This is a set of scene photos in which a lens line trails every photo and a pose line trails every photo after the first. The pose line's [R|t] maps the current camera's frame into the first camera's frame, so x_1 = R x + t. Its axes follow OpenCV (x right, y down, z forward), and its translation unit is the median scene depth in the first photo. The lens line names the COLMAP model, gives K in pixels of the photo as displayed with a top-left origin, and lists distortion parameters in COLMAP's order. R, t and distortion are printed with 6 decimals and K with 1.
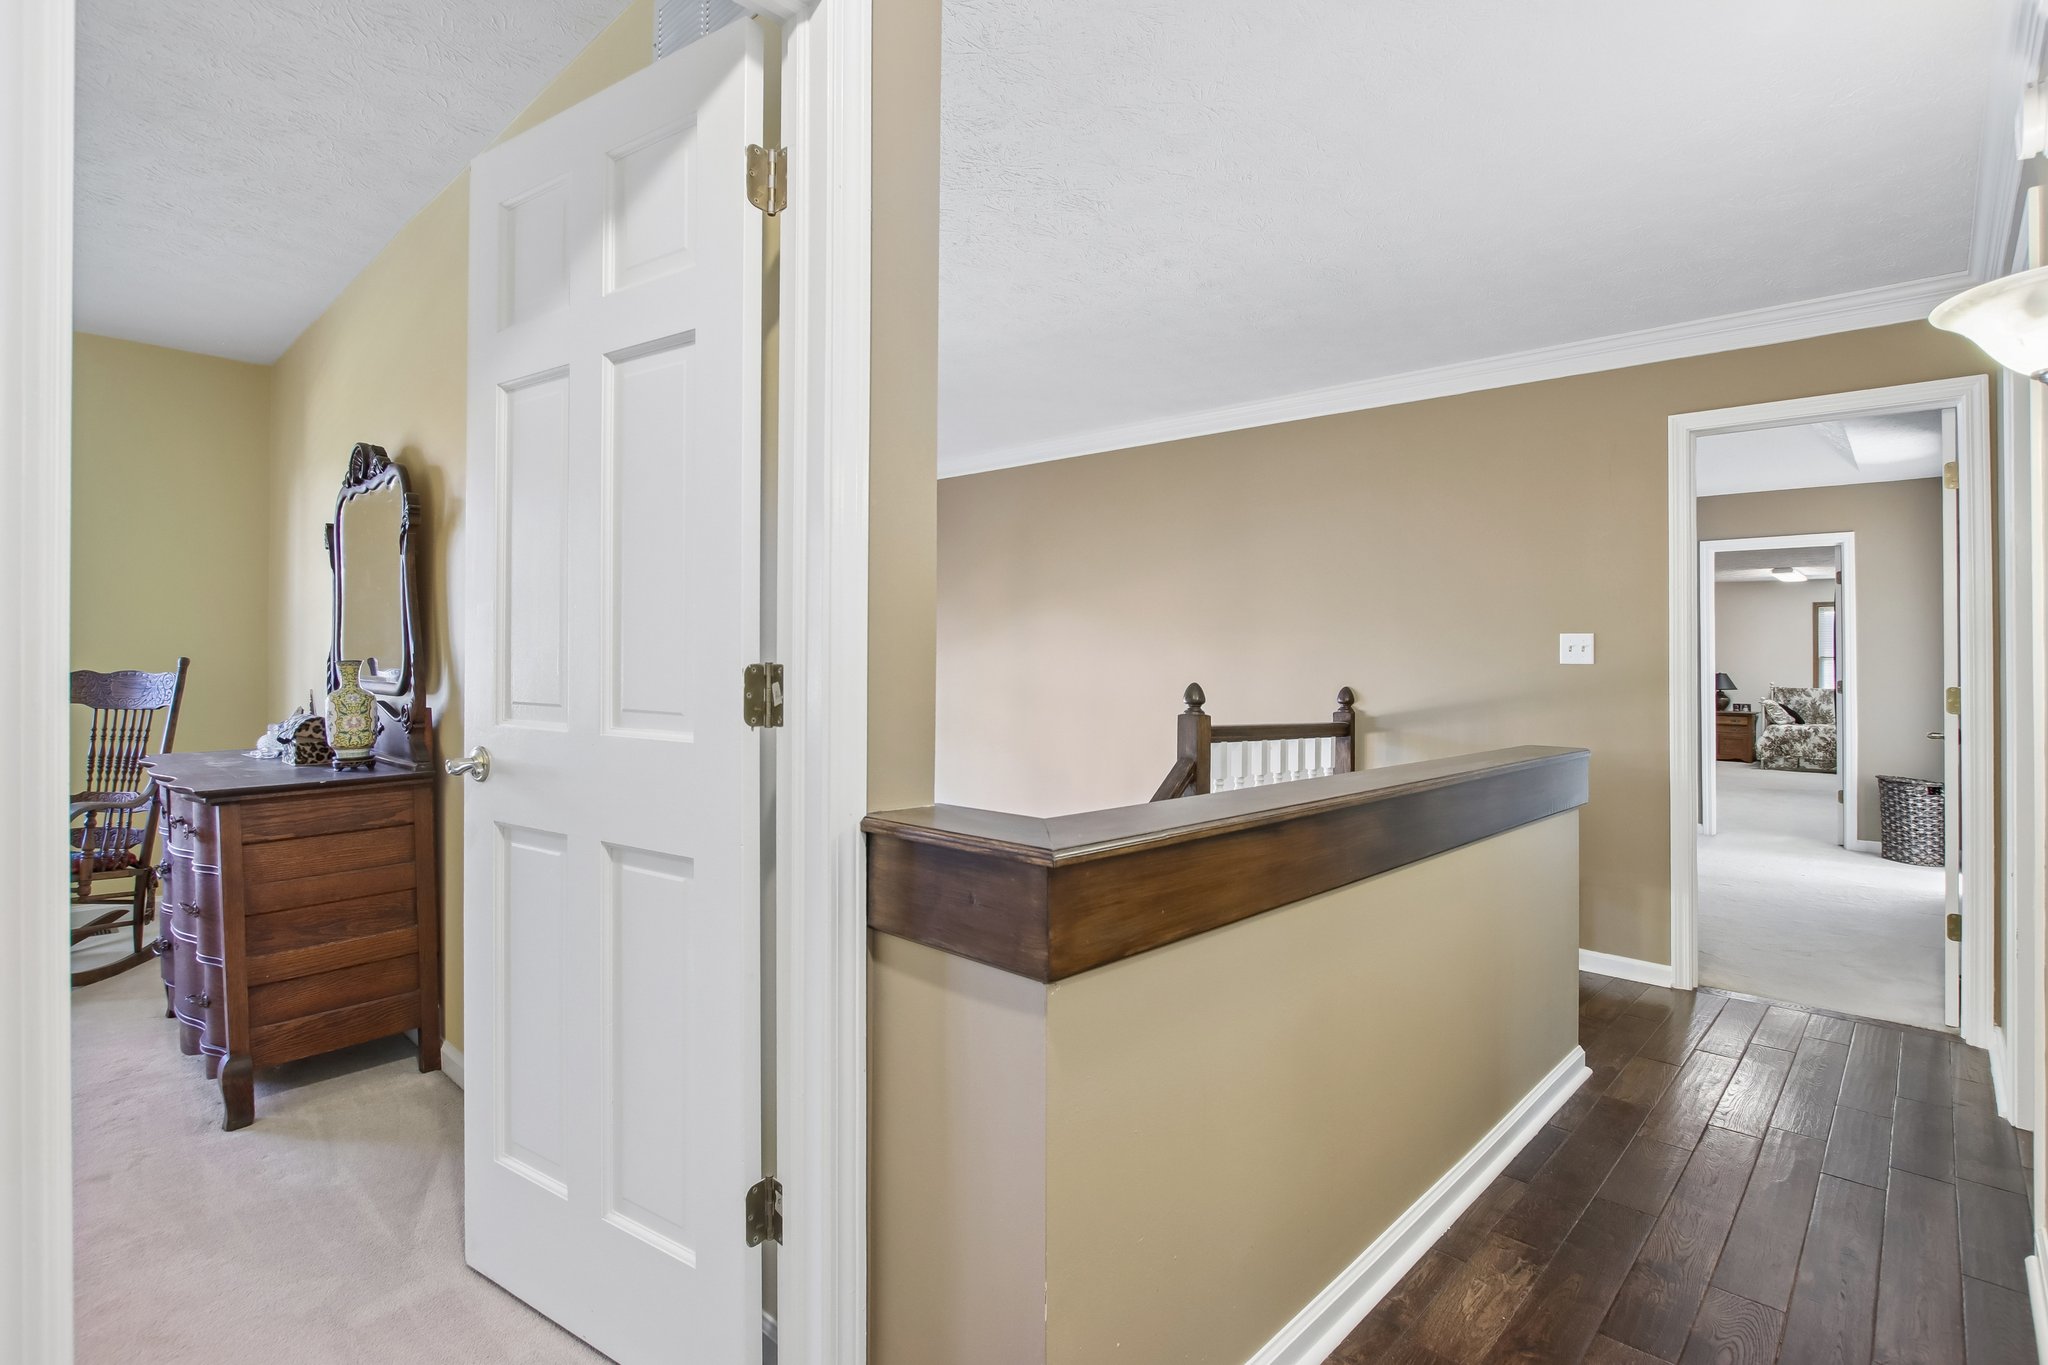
lens RADIAL K [[957.2, 0, 1013.6], [0, 957.2, 671.4], [0, 0, 1]] dist [-0.016812, 0.000963]
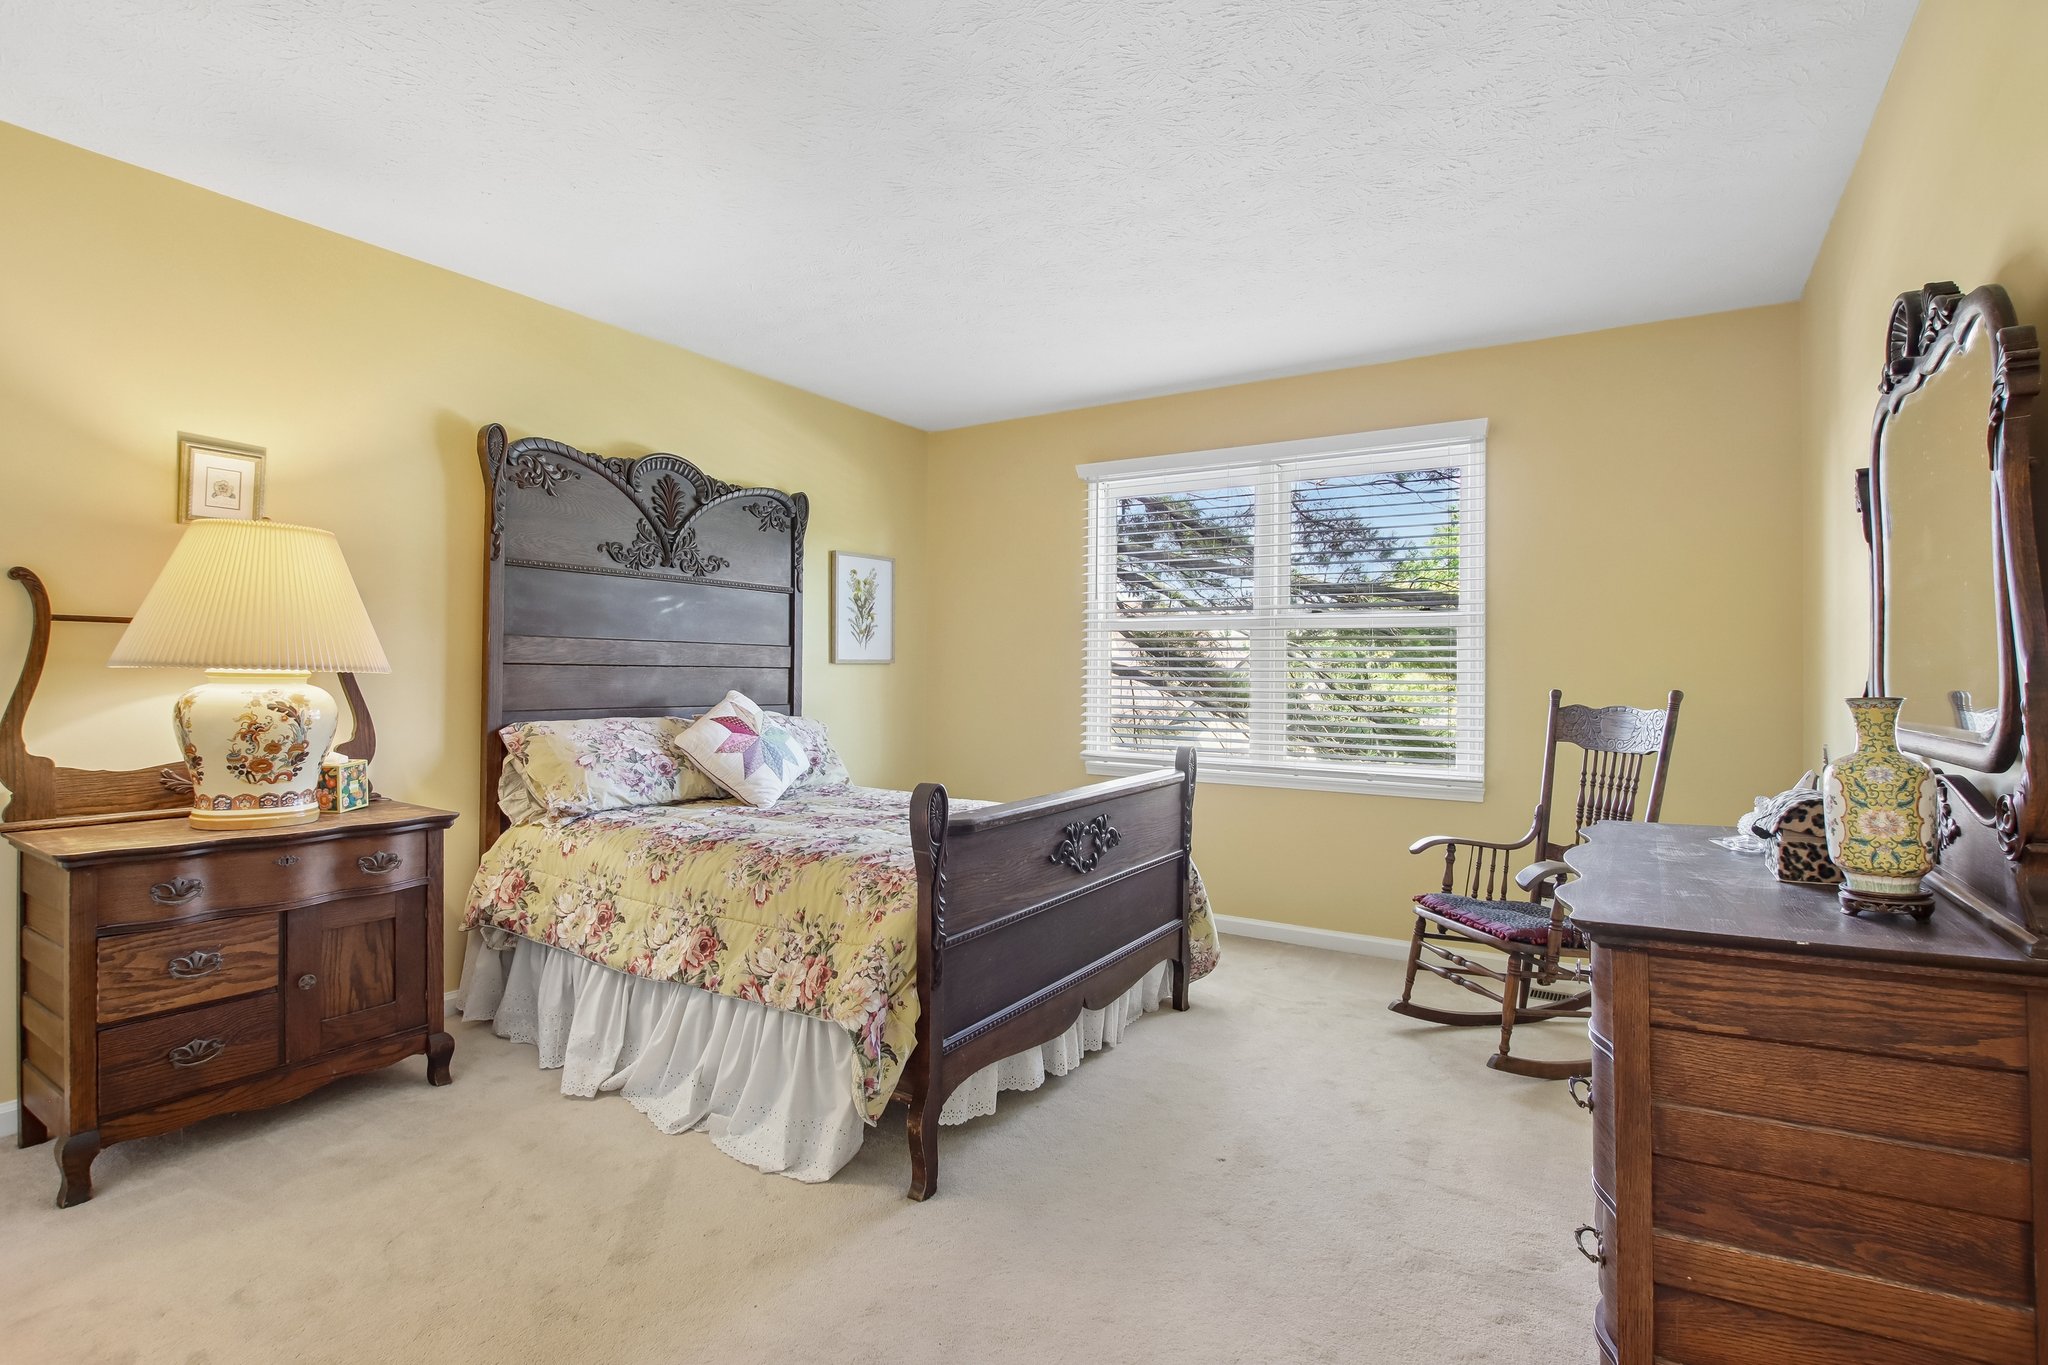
lens RADIAL K [[957.2, 0, 1013.6], [0, 957.2, 671.4], [0, 0, 1]] dist [-0.016812, 0.000963]
pose [[0.169853, -0.018356, -0.985298, -0.266382], [-0.013160, 0.999695, -0.020892, -0.008868], [0.985382, 0.016515, 0.169560, 0.438446]]
